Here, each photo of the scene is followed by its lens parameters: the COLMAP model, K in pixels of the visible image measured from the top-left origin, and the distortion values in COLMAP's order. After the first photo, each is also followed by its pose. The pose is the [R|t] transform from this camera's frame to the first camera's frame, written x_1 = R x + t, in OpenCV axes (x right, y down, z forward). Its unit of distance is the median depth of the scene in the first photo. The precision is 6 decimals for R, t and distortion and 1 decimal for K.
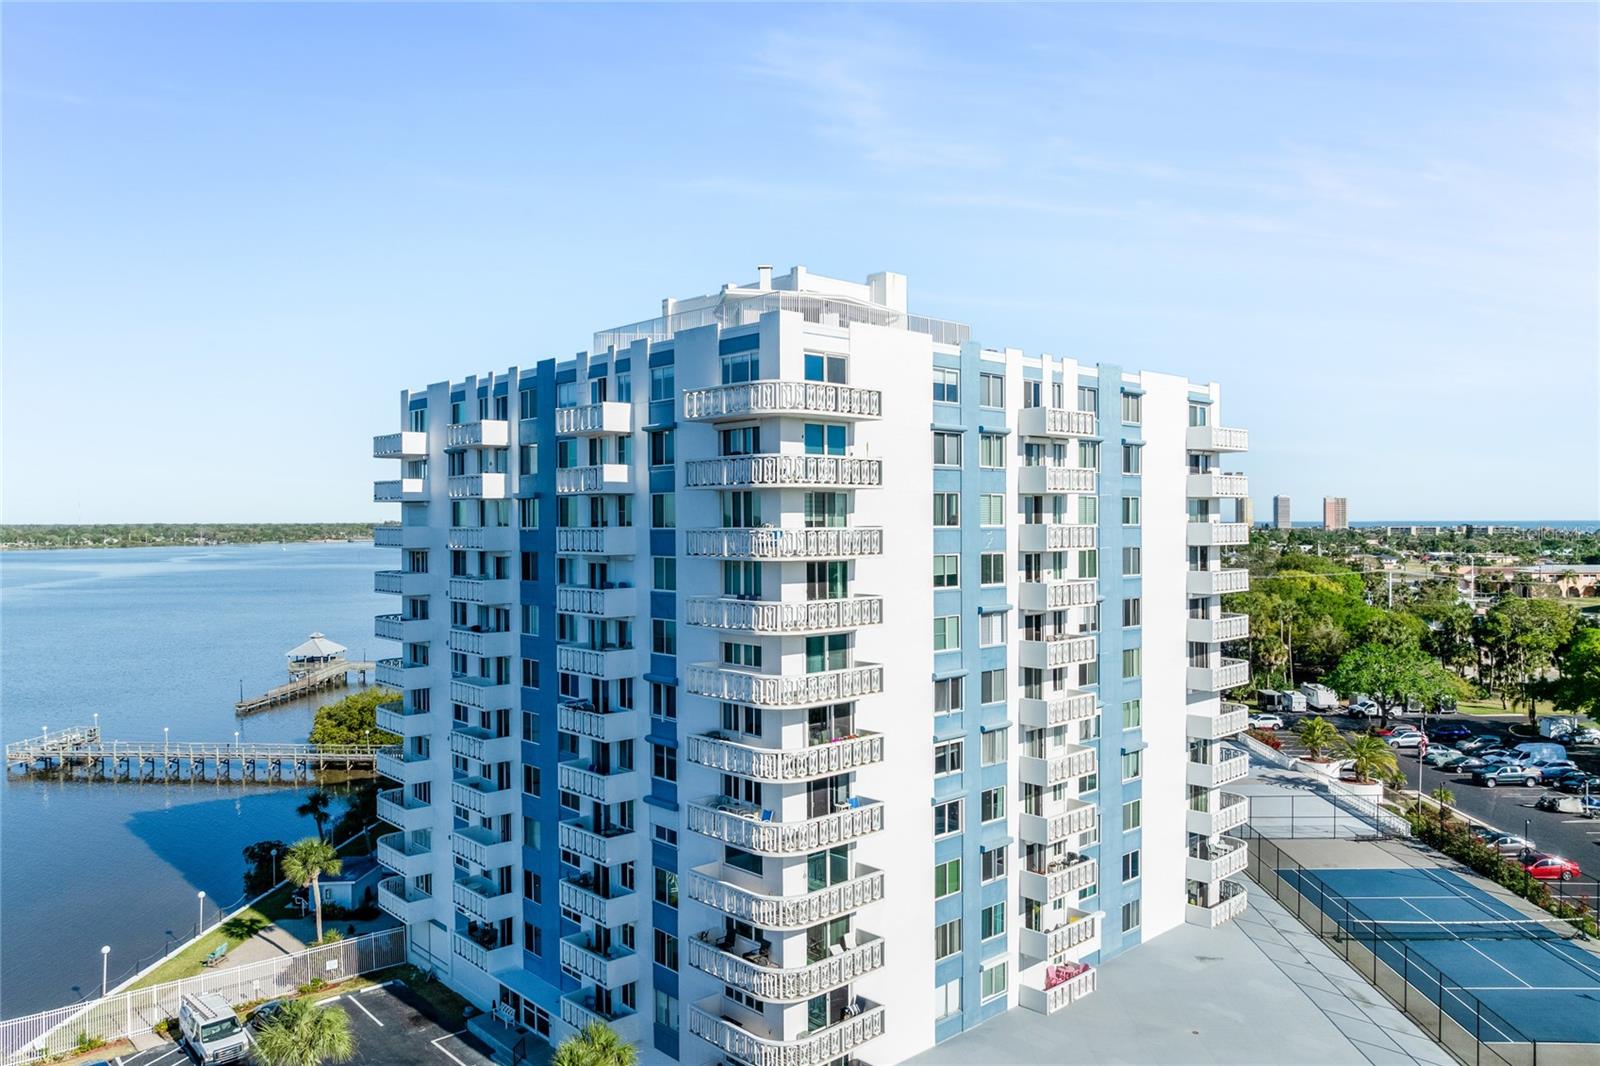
lens RADIAL K [[1121.7, 0, 804.5], [0, 1121.7, 528.4], [0, 0, 1]] dist [-0.040207, 0.011224]
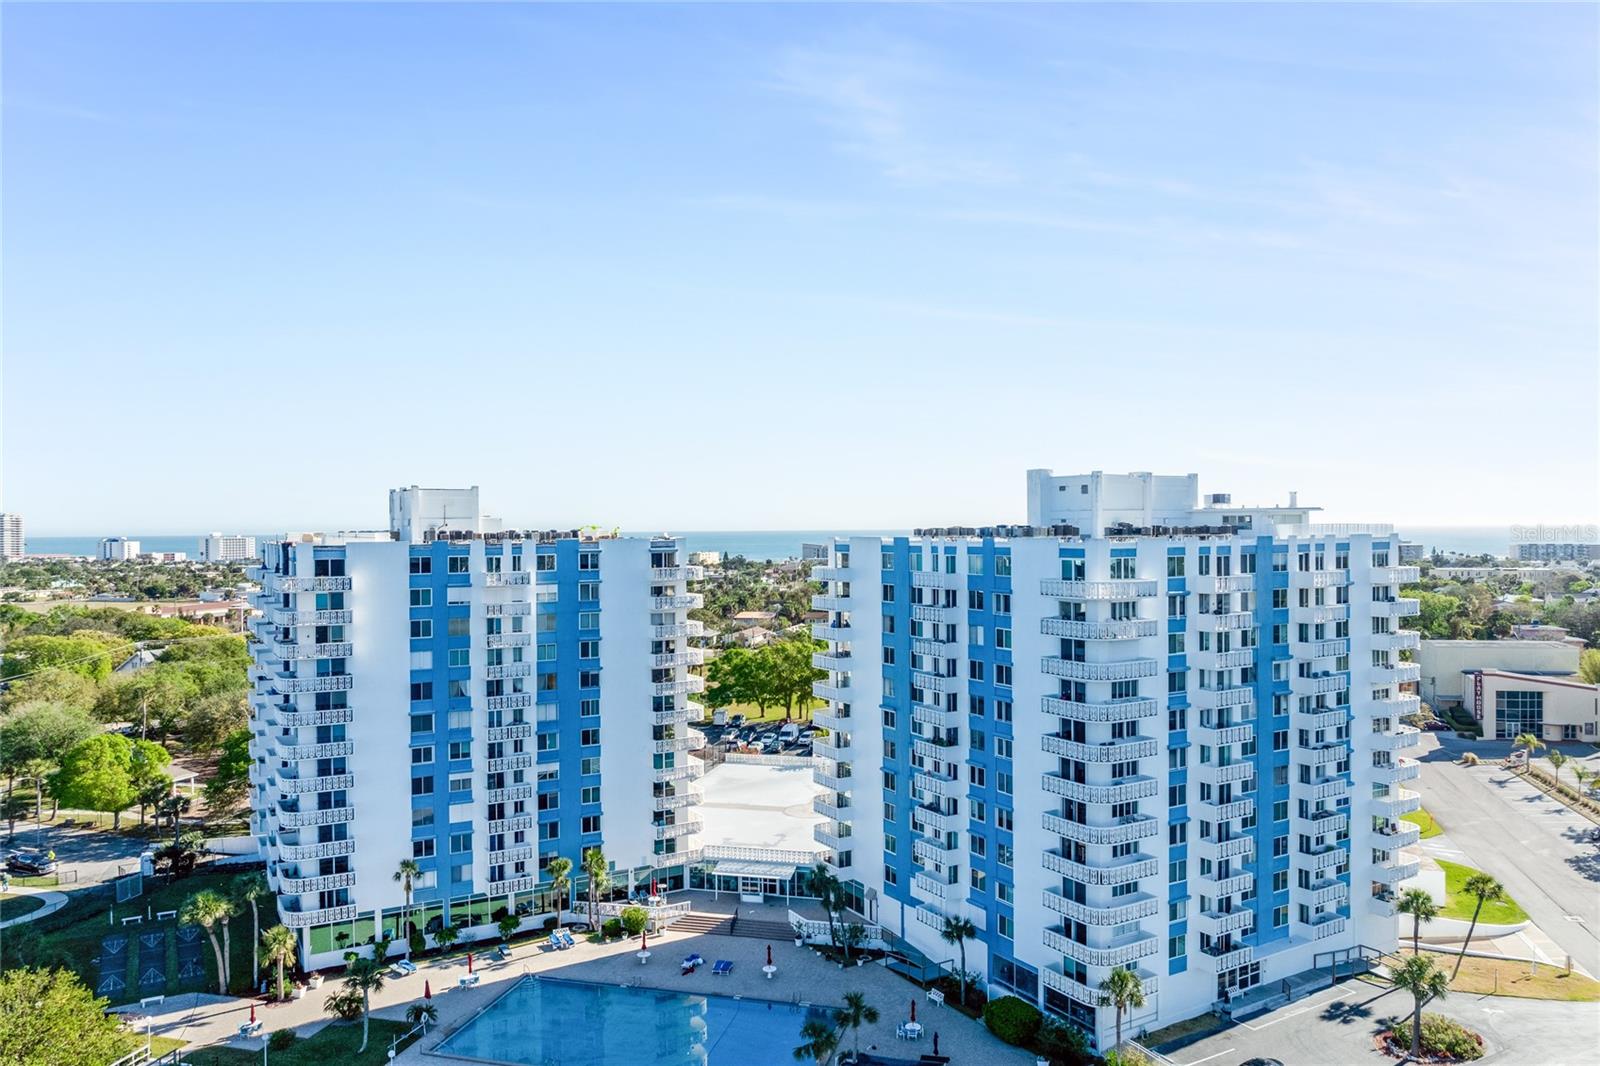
lens RADIAL K [[1121.7, 0, 817.4], [0, 1121.7, 533.8], [0, 0, 1]] dist [-0.040207, 0.011224]
pose [[0.210340, -0.002951, 0.977624, -1.879863], [0.014000, 0.999902, 0.000006, -0.164340], [-0.977528, 0.013685, 0.210360, 1.298044]]
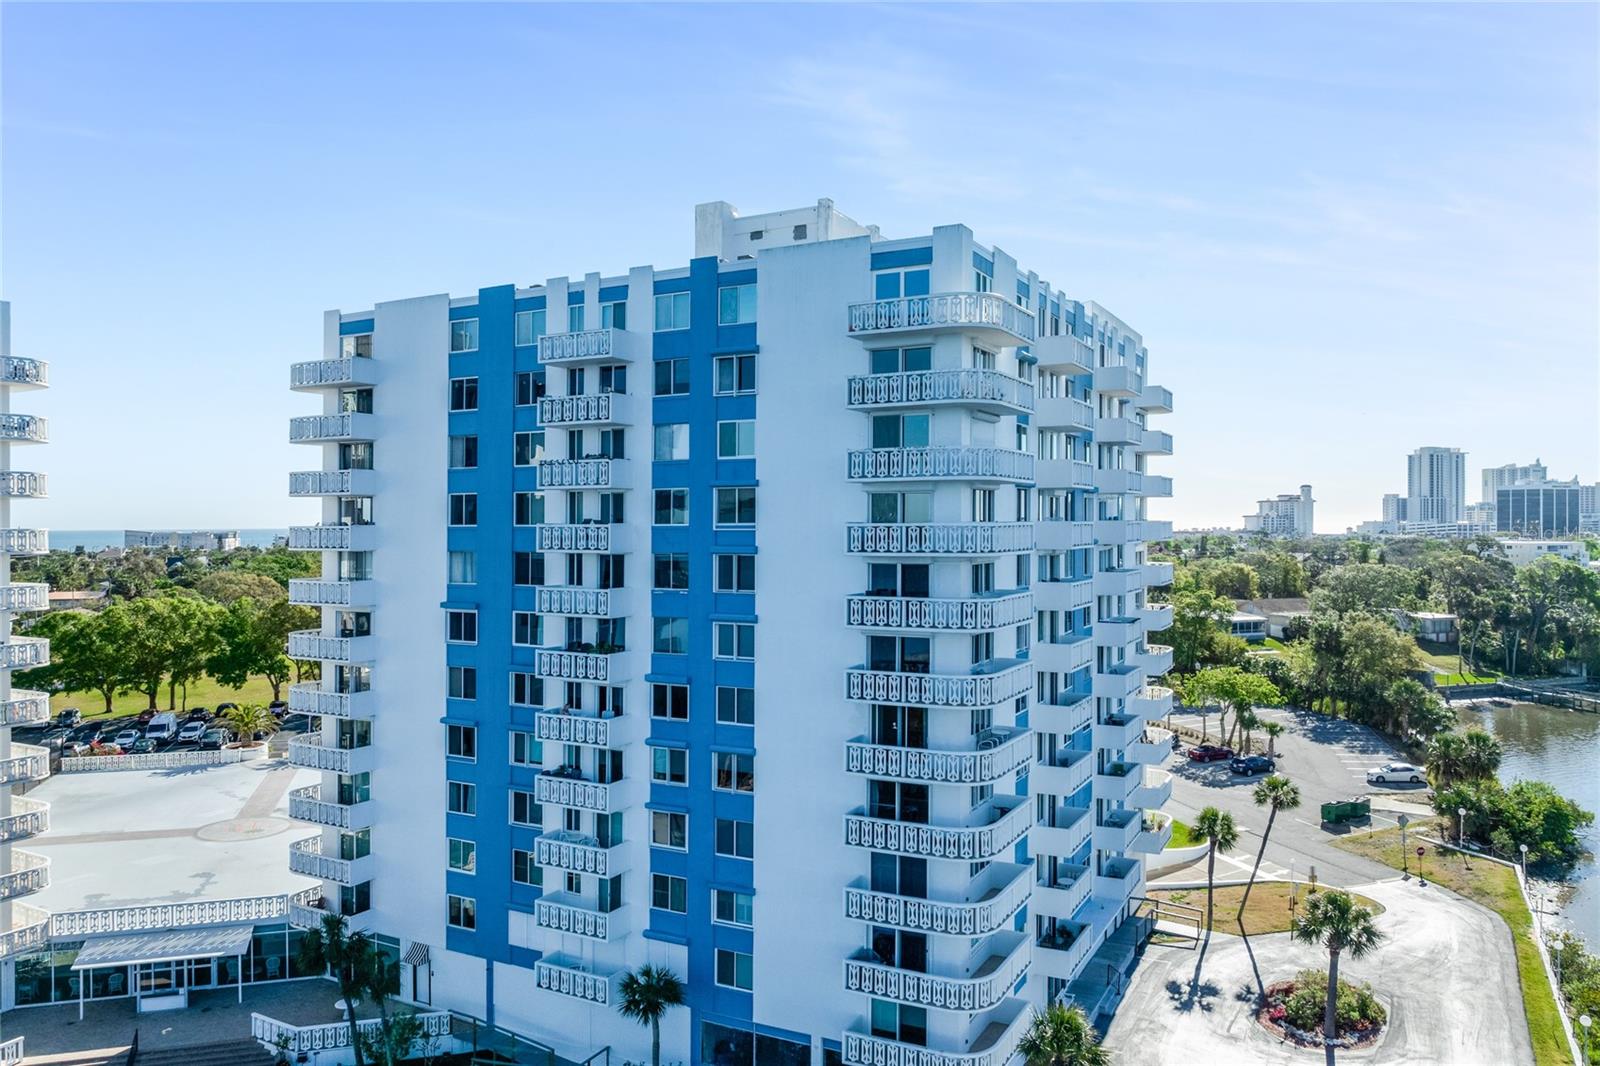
lens RADIAL K [[1121.7, 0, 806.9], [0, 1121.7, 535.9], [0, 0, 1]] dist [-0.040207, 0.011224]
pose [[-0.329238, -0.002516, 0.944244, -1.130638], [0.015468, 0.999848, 0.008058, 0.050161], [-0.944120, 0.017259, -0.329149, 1.597771]]
